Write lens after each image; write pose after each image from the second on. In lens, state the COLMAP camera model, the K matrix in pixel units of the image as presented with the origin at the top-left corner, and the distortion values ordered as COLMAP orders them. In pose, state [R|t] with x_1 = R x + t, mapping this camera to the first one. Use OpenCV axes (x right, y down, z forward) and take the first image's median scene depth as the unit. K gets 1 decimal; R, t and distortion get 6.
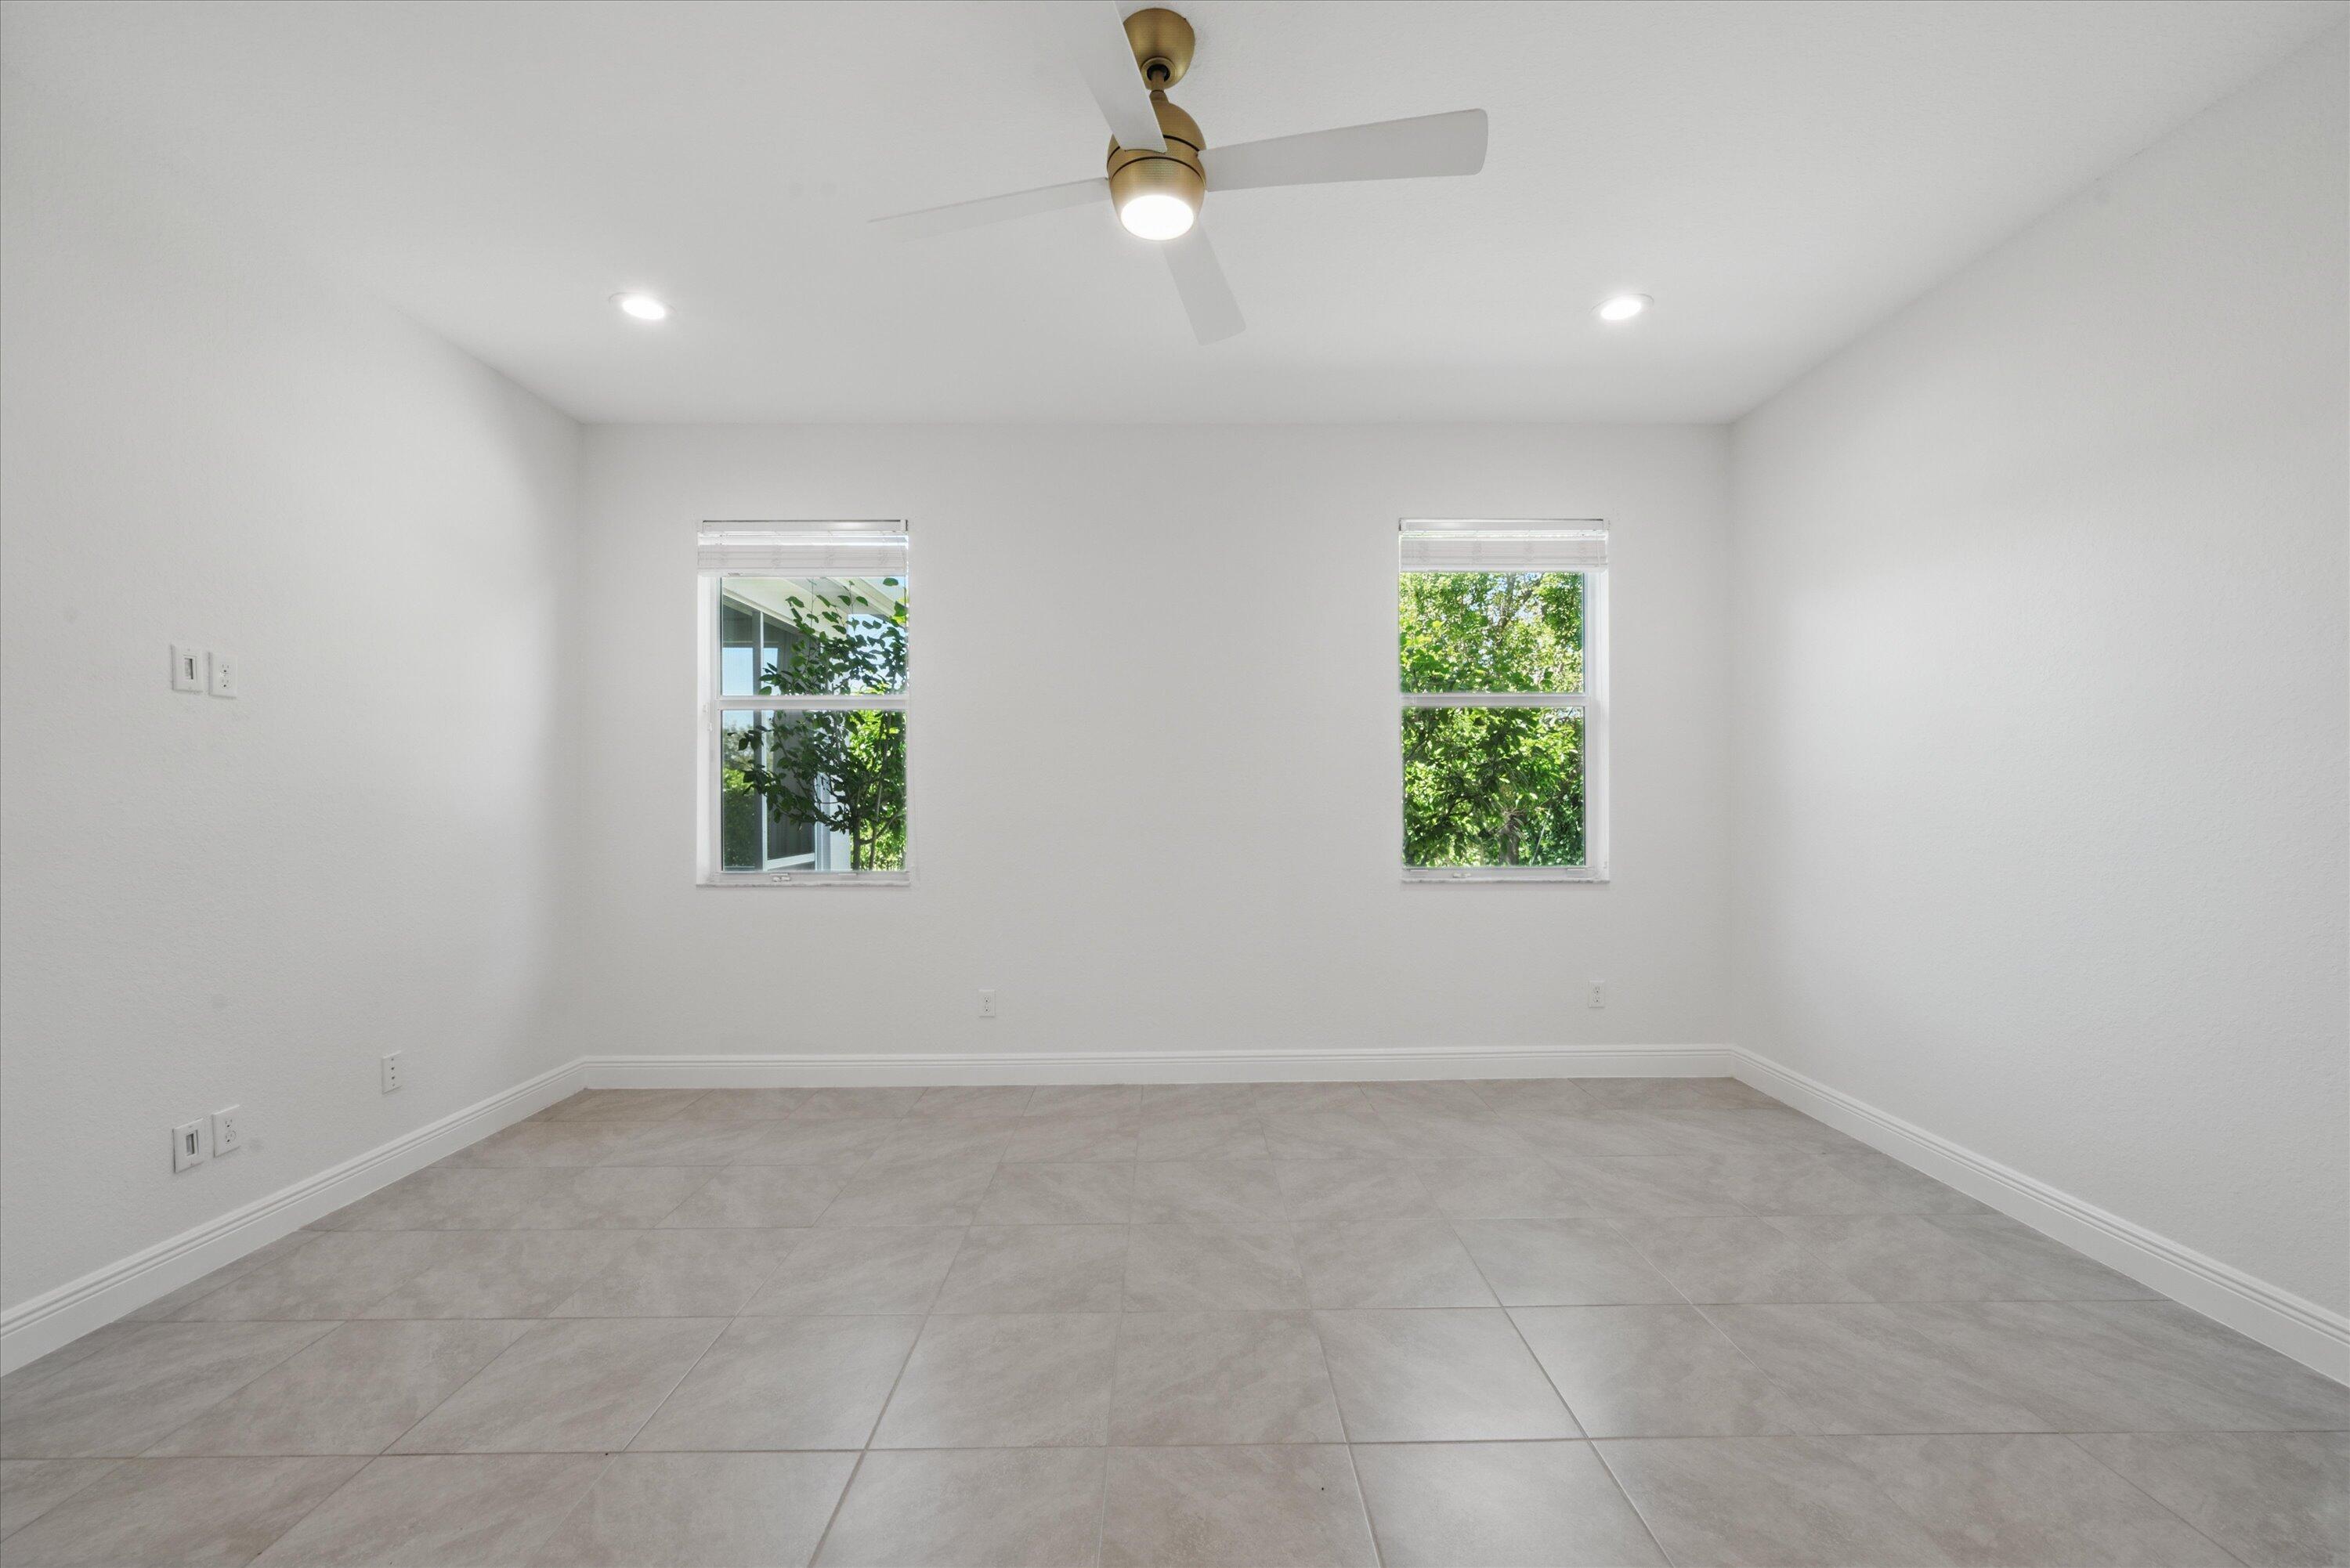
lens RADIAL K [[924.5, 0, 1179.3], [0, 924.5, 780.2], [0, 0, 1]] dist [-0.000904, -0.000356]
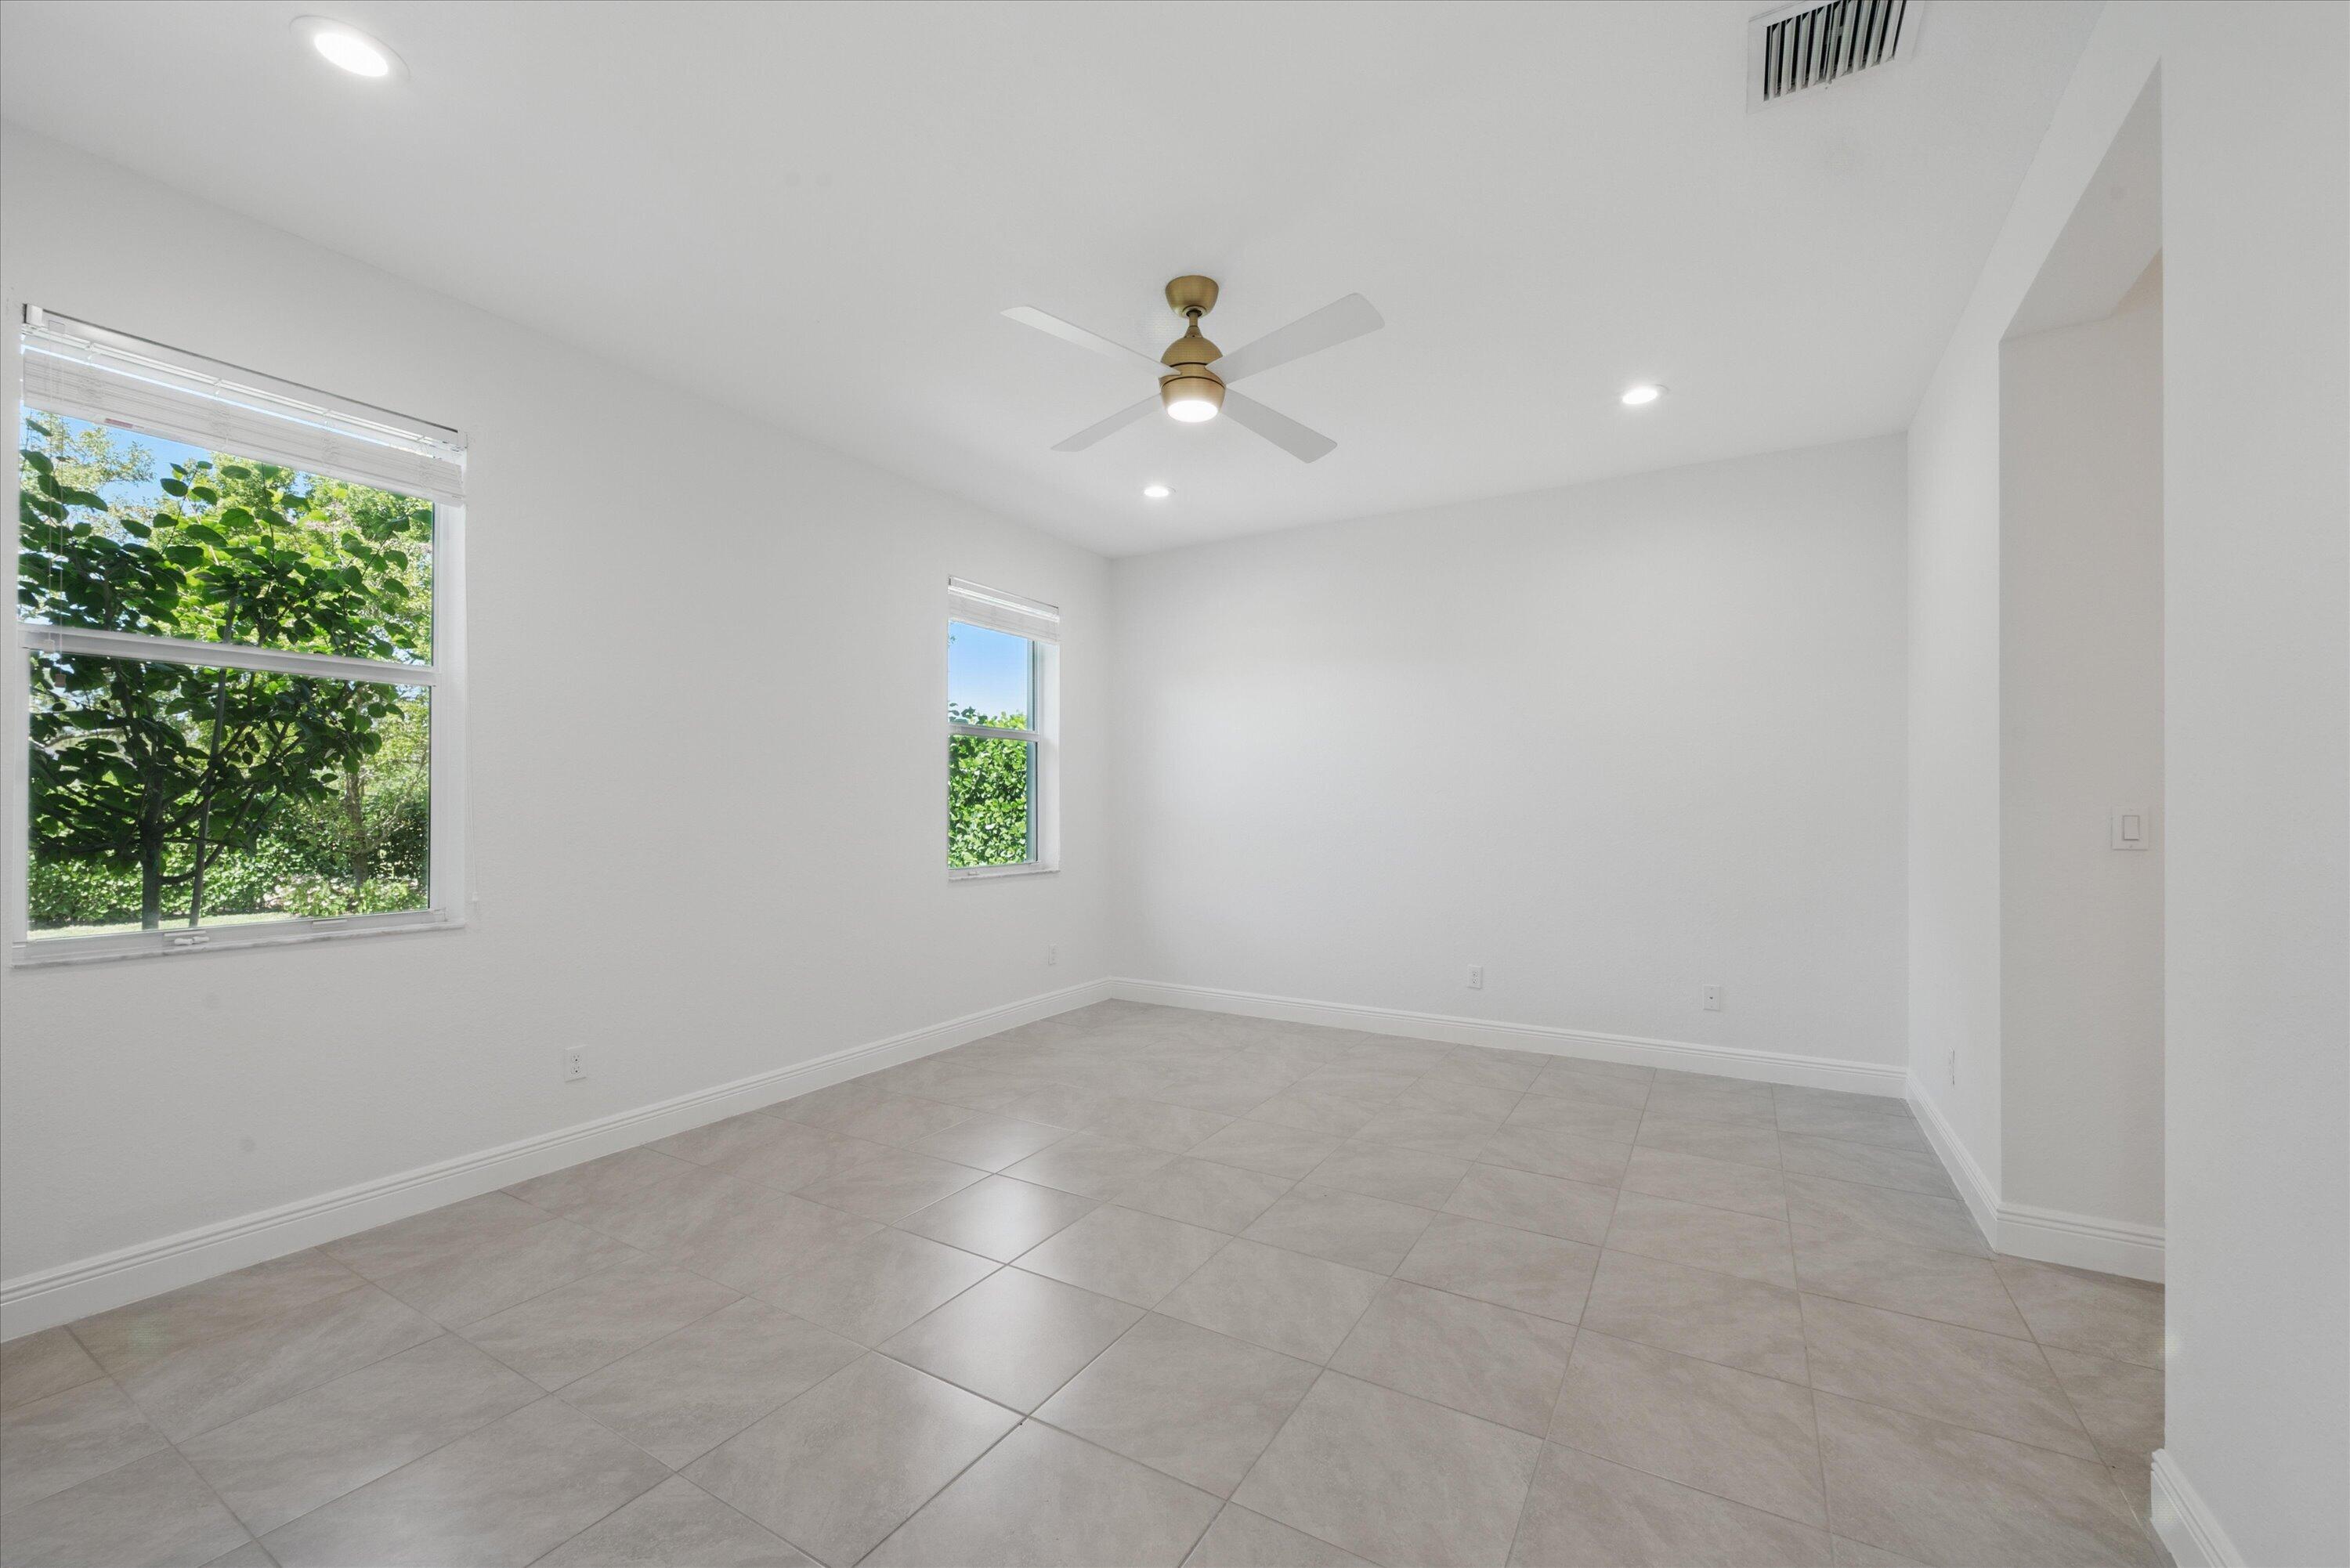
lens RADIAL K [[935.6, 0, 1179.1], [0, 935.6, 788.1], [0, 0, 1]] dist [0.000491, -0.000077]
pose [[0.517874, 0.022895, 0.855150, -0.810860], [-0.018946, 0.999704, -0.015291, 0.004157], [-0.855247, -0.008283, 0.518155, 0.159158]]
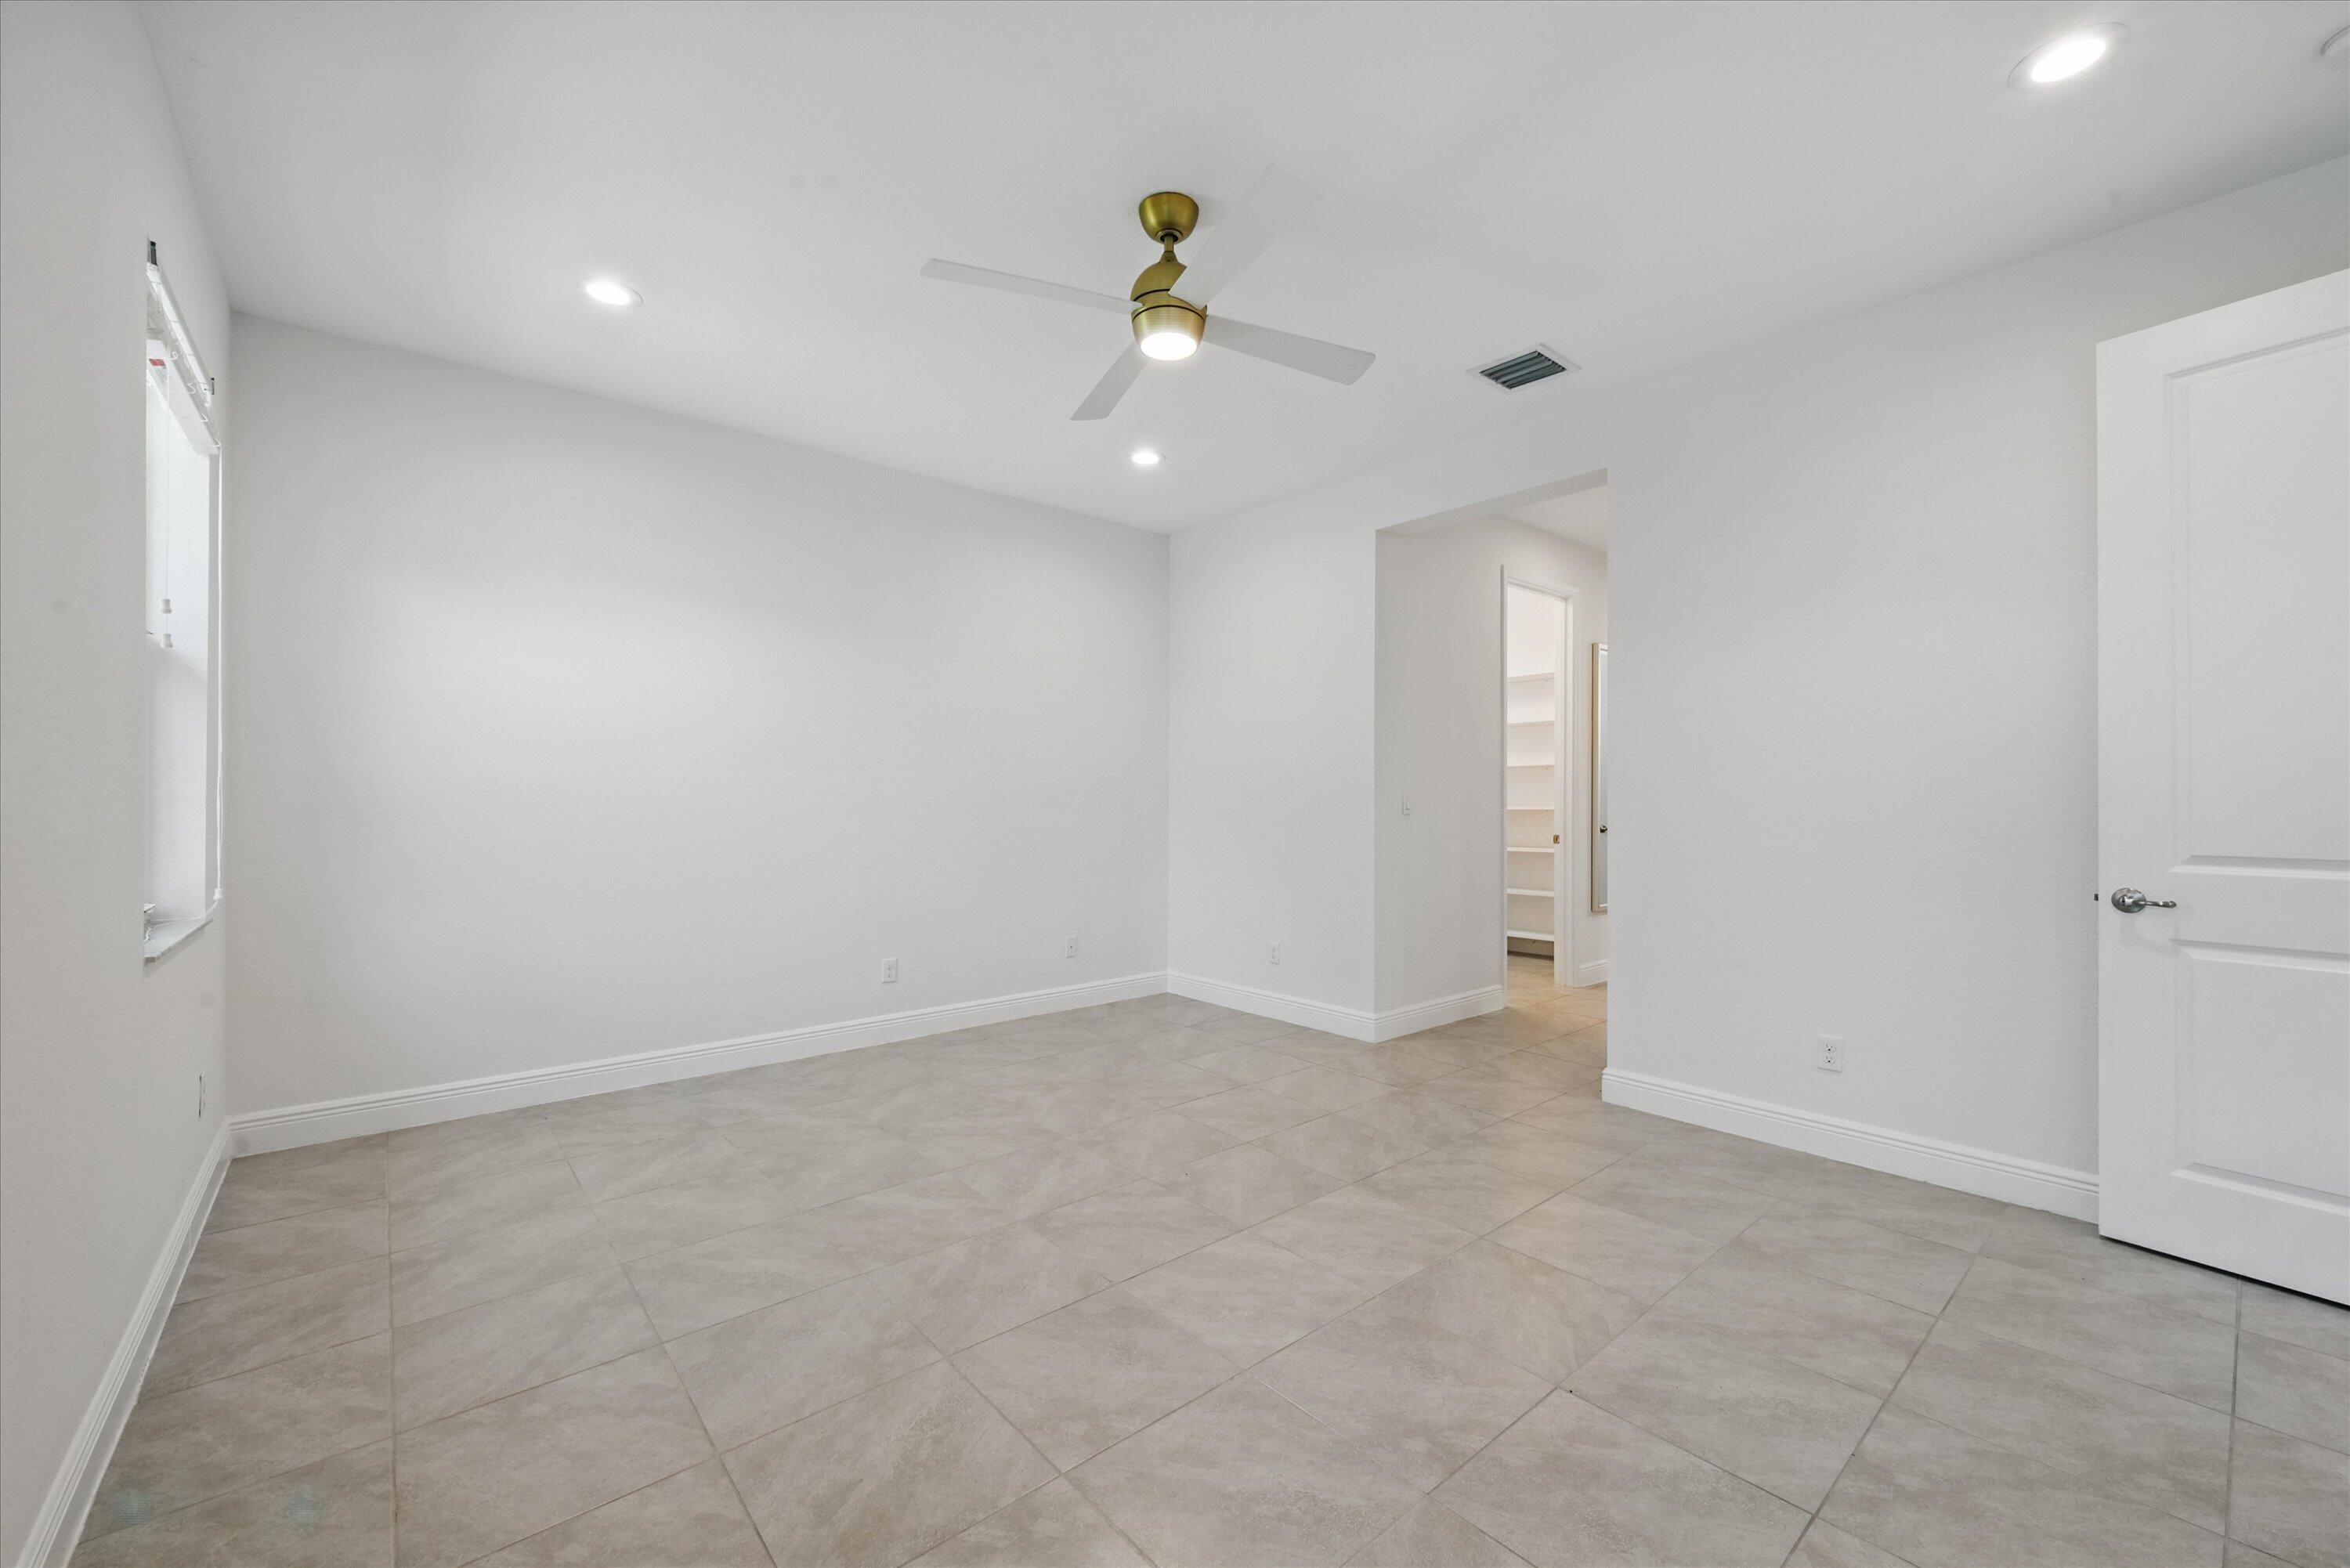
lens RADIAL K [[935.6, 0, 1179.1], [0, 935.6, 788.1], [0, 0, 1]] dist [0.000491, -0.000077]
pose [[-0.648761, 0.010396, 0.760921, -0.644201], [-0.012383, 0.999630, -0.024215, 0.026911], [-0.760891, -0.025132, -0.648392, 1.150035]]
